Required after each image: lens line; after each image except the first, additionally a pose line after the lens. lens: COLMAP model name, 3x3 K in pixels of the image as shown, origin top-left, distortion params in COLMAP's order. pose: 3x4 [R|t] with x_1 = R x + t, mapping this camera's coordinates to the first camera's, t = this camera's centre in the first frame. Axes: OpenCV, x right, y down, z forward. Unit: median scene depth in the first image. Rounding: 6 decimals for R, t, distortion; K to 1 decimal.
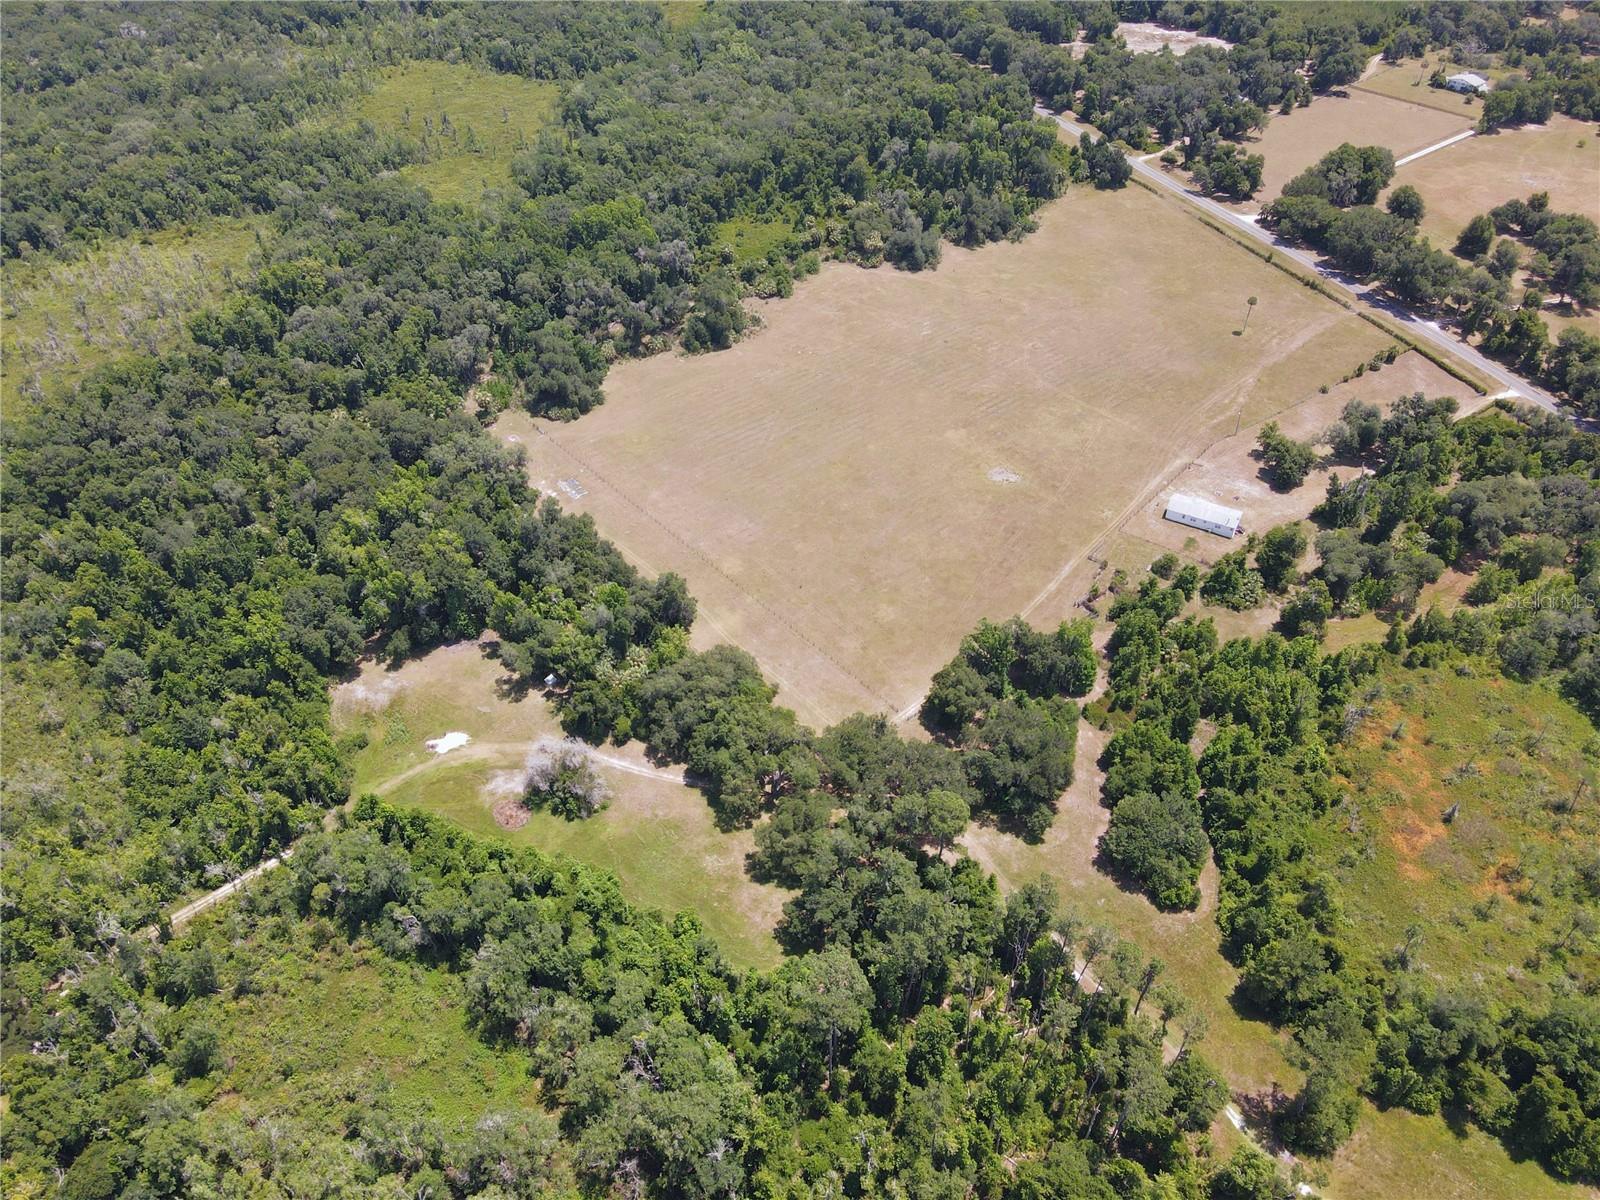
lens RADIAL K [[1171.7, 0, 791.5], [0, 1171.7, 595.3], [0, 0, 1]] dist [-0.003601, 0.046609]
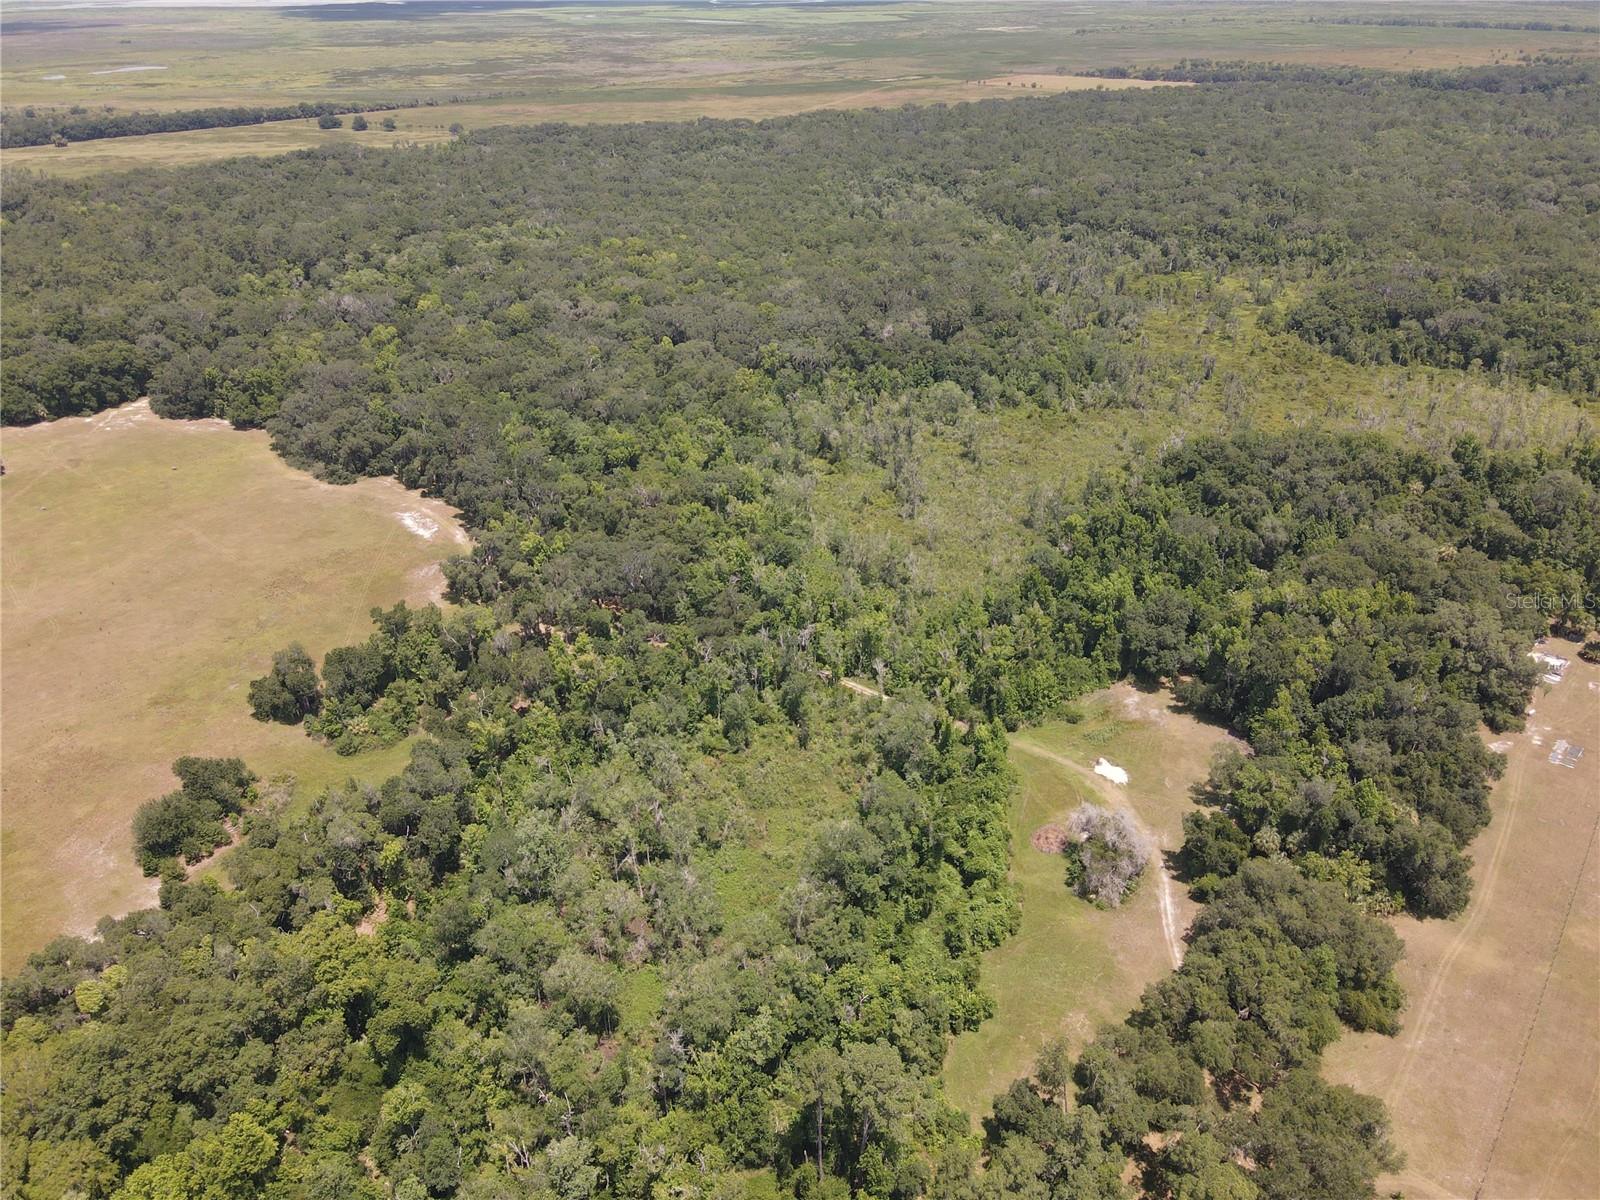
lens RADIAL K [[1180.8, 0, 780.0], [0, 1180.8, 590.1], [0, 0, 1]] dist [0.002819, 0.008892]
pose [[0.183190, 0.477067, -0.859563, 0.360869], [-0.637518, 0.723231, 0.265534, -0.055401], [0.748339, 0.499344, 0.436628, 0.285299]]
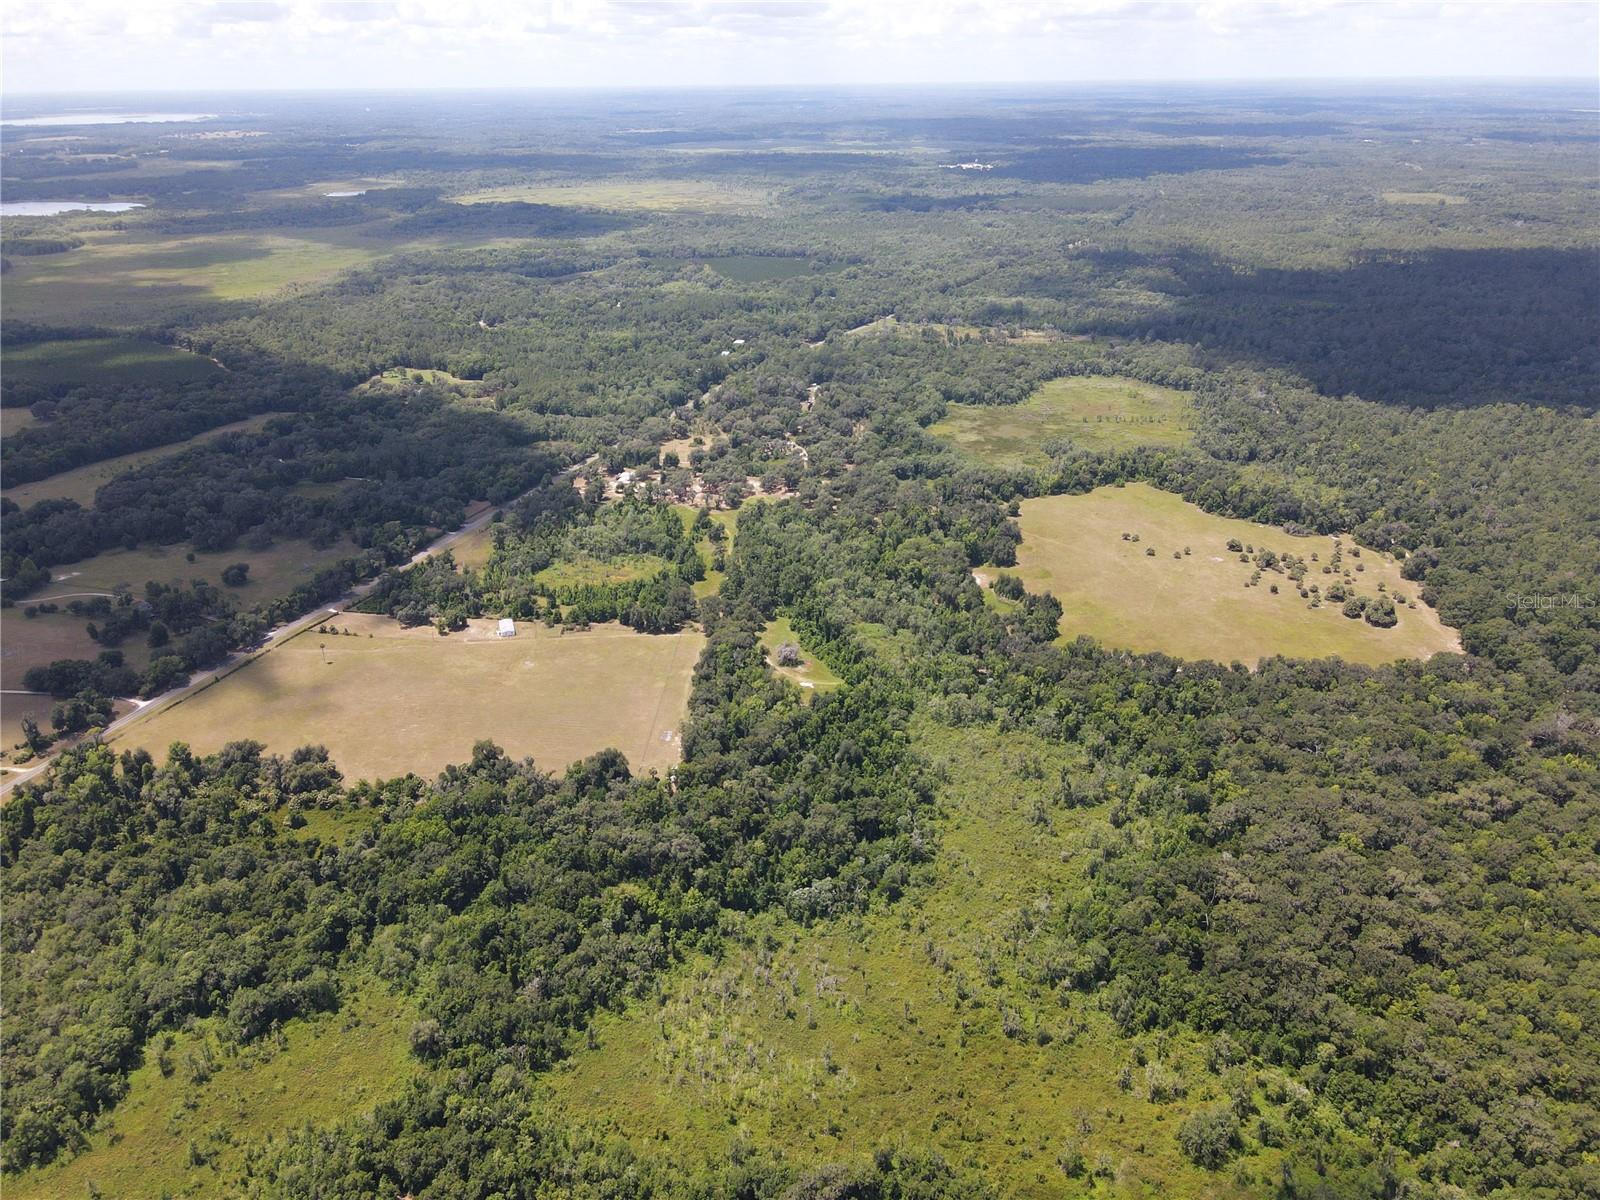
lens RADIAL K [[1175.6, 0, 787.7], [0, 1175.6, 596.5], [0, 0, 1]] dist [-0.007275, 0.049529]
pose [[-0.725040, -0.261093, 0.637297, -1.680005], [0.467050, 0.493658, 0.733598, -1.702642], [-0.506144, 0.829538, -0.235979, 1.326737]]
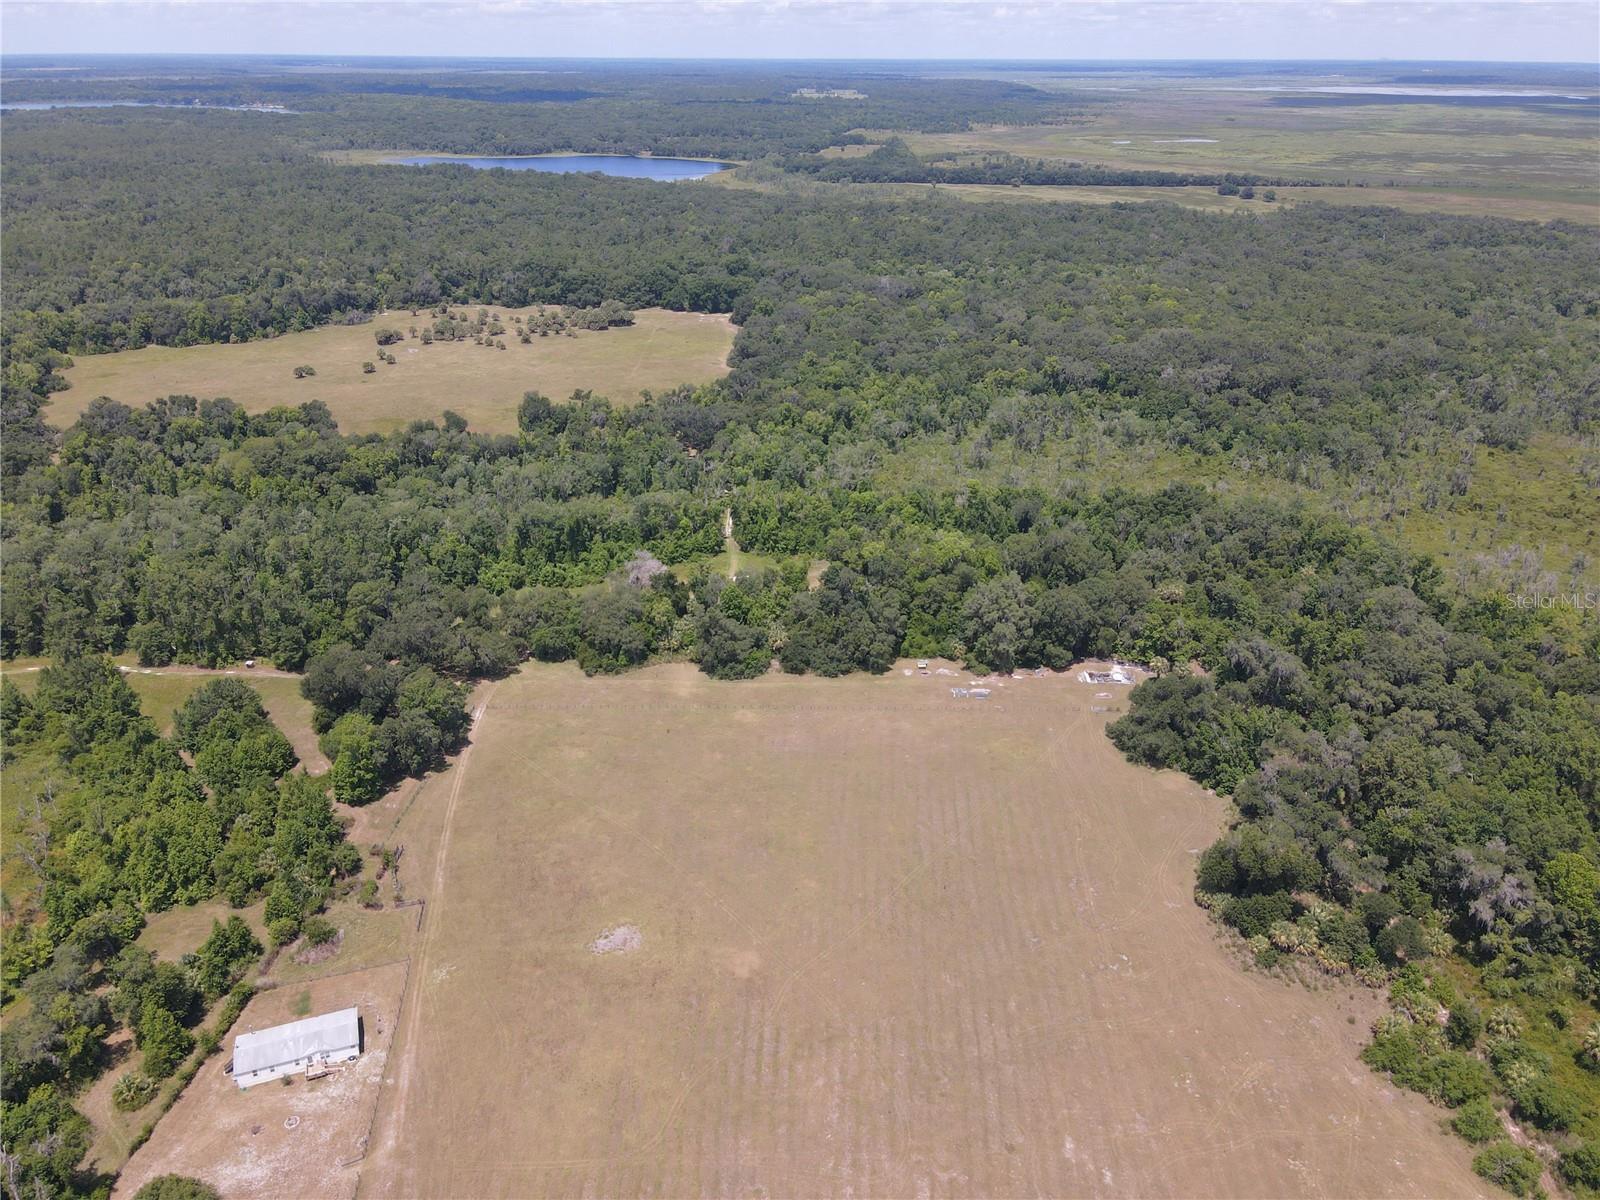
lens RADIAL K [[1175.6, 0, 787.7], [0, 1175.6, 596.5], [0, 0, 1]] dist [-0.007275, 0.049529]
pose [[-0.654684, 0.329047, -0.680528, 0.568580], [-0.491531, 0.498646, 0.713968, -0.806336], [0.574271, 0.801923, -0.164719, 1.151790]]
